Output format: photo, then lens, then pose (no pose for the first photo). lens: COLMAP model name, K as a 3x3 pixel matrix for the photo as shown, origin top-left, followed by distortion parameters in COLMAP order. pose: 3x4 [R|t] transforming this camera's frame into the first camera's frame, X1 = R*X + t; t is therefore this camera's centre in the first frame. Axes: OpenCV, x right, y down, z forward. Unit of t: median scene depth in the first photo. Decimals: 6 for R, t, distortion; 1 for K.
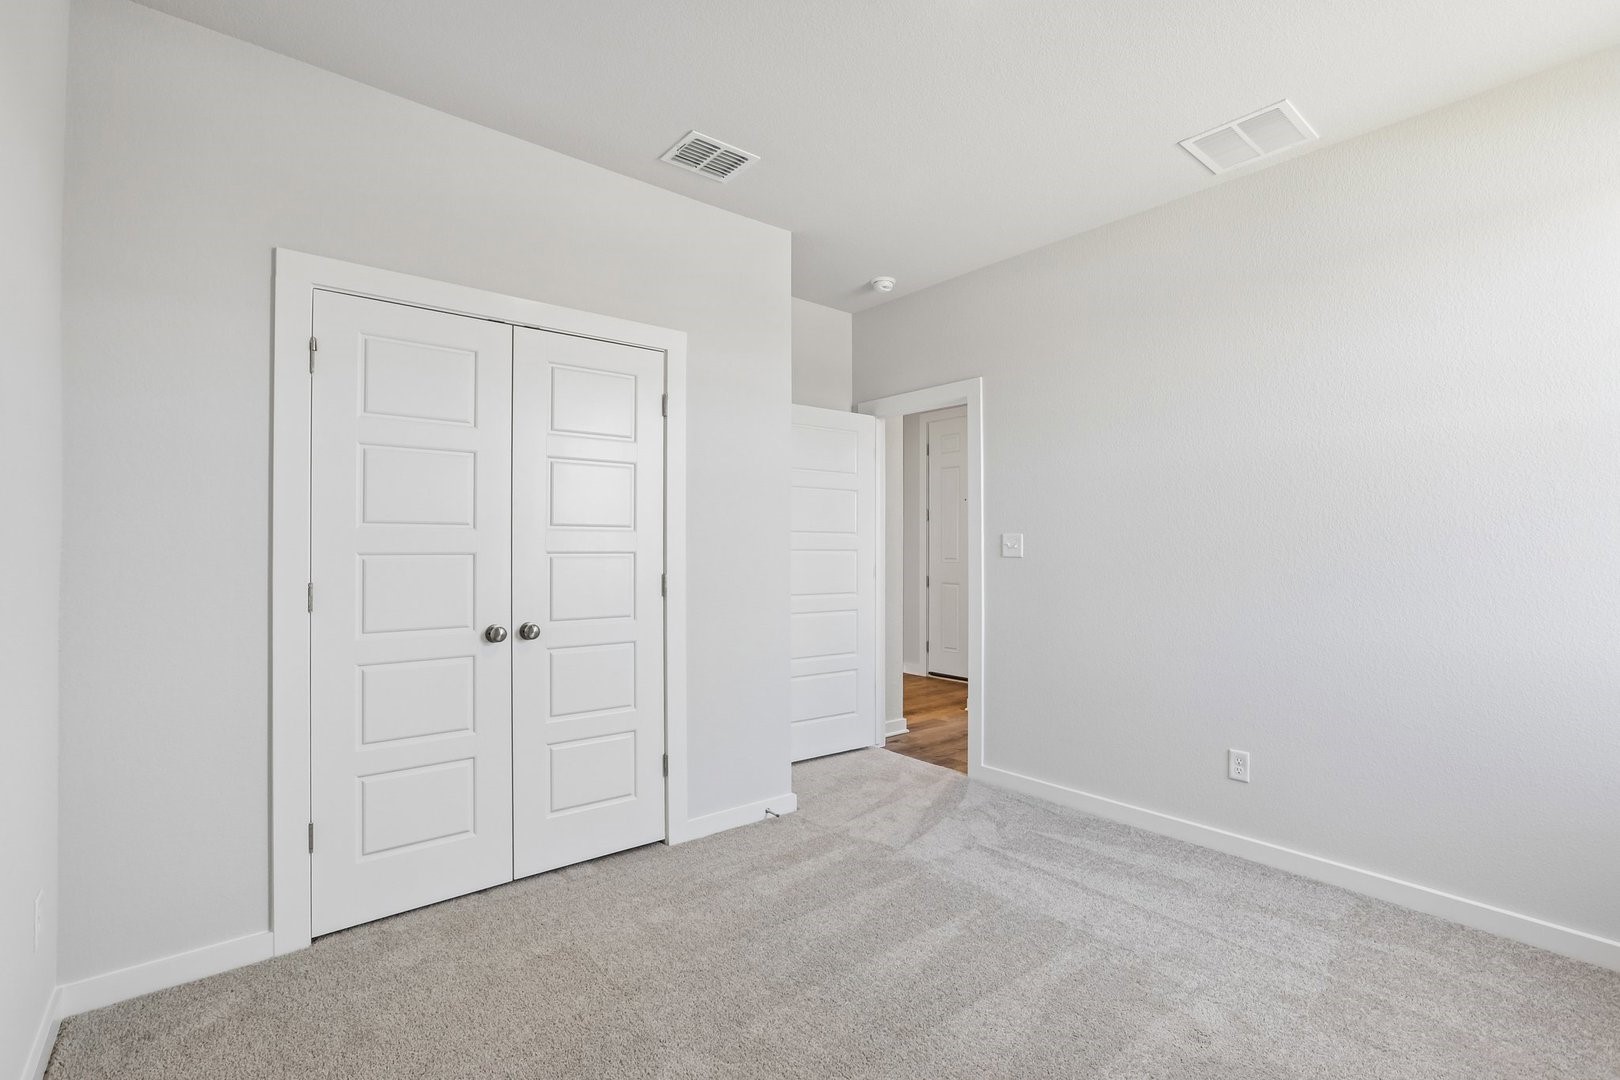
lens RADIAL K [[738.0, 0, 810.1], [0, 738.0, 544.3], [0, 0, 1]] dist [-0.002683, 0.001228]
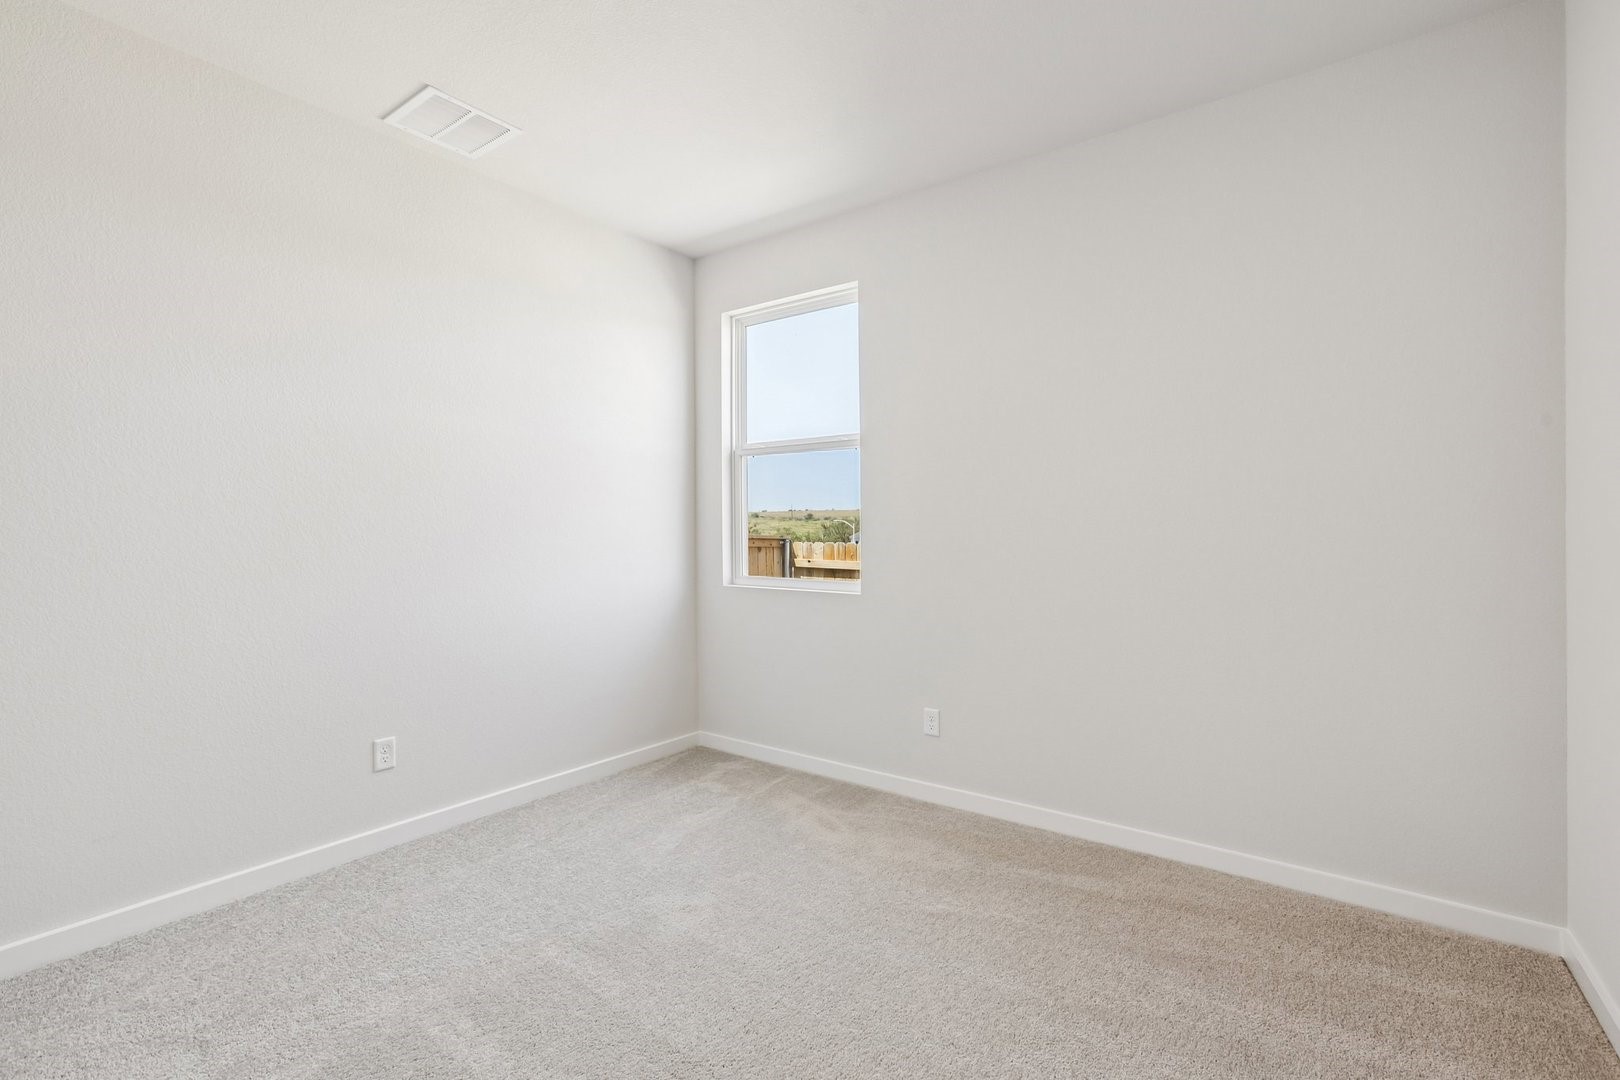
lens RADIAL K [[738.0, 0, 808.1], [0, 738.0, 536.1], [0, 0, 1]] dist [-0.002683, 0.001228]
pose [[-0.254962, -0.005285, 0.966937, -0.475236], [-0.004637, 0.999980, 0.004243, 0.012267], [-0.966940, -0.003401, -0.254981, 0.712039]]
